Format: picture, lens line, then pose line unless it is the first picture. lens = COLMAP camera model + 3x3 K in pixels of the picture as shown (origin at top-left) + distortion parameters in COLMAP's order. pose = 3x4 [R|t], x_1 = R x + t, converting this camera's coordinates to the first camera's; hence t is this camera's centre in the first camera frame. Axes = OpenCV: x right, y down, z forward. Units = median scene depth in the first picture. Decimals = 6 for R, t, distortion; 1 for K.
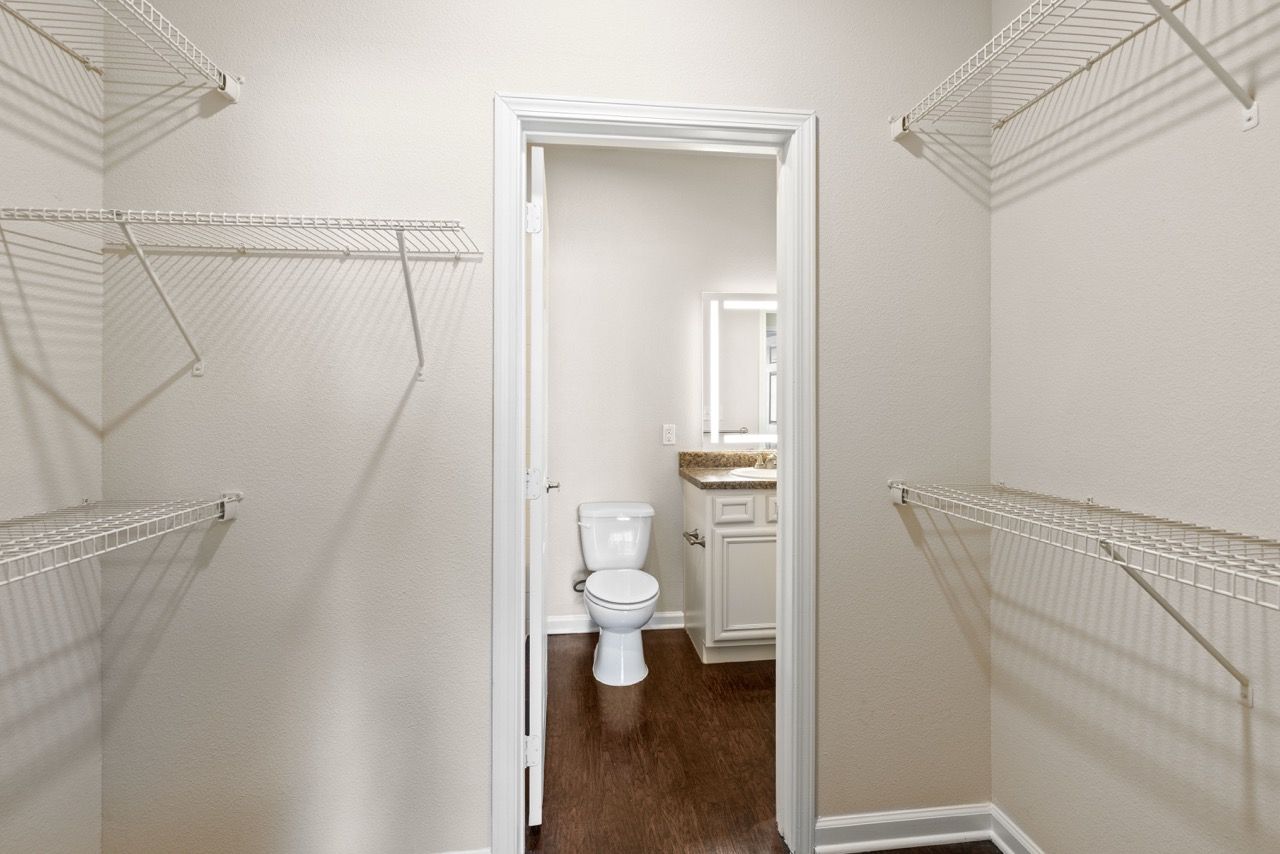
lens RADIAL K [[545.2, 0, 636.9], [0, 545.2, 407.3], [0, 0, 1]] dist [0.000893, -0.000072]
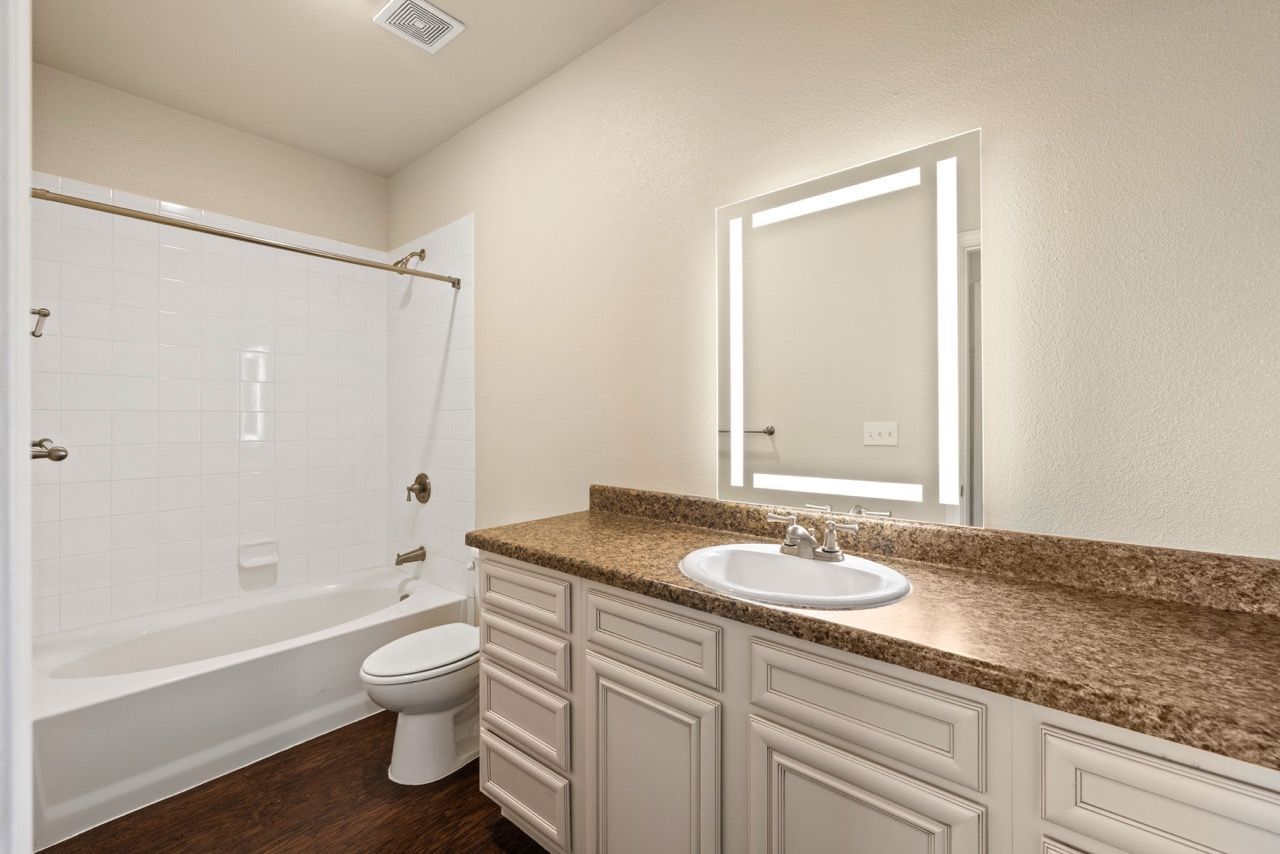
lens RADIAL K [[536.6, 0, 638.5], [0, 536.6, 417.9], [0, 0, 1]] dist [-0.037963, -0.000056]
pose [[0.691181, -0.005186, -0.722663, 0.452587], [0.003105, 0.999986, -0.004206, 0.000922], [0.722675, 0.000663, 0.691187, 0.573275]]
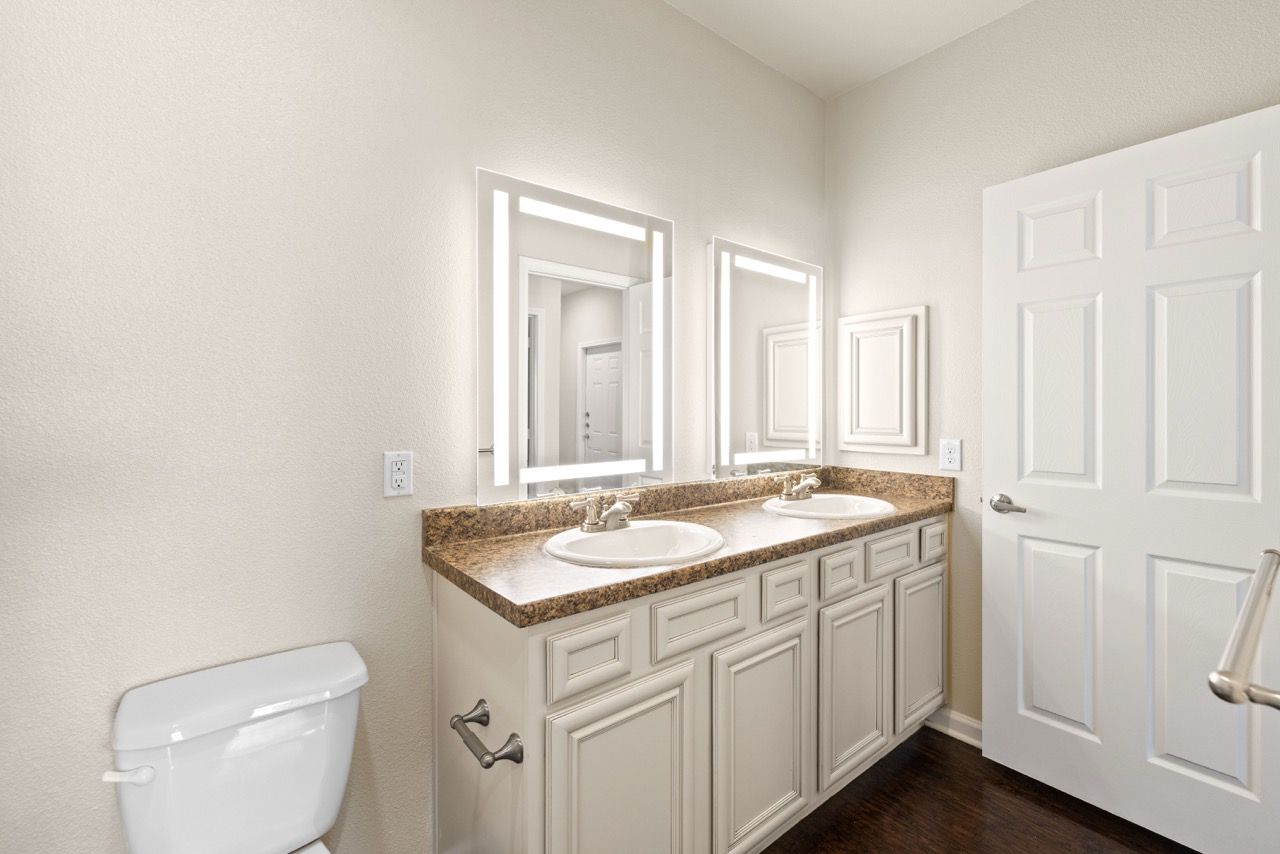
lens RADIAL K [[545.2, 0, 636.9], [0, 545.2, 407.3], [0, 0, 1]] dist [0.000893, -0.000072]
pose [[0.841964, 0.002369, 0.539528, -0.017070], [-0.000490, 0.999993, -0.003625, -0.002079], [-0.539533, 0.002788, 0.841960, 0.527822]]
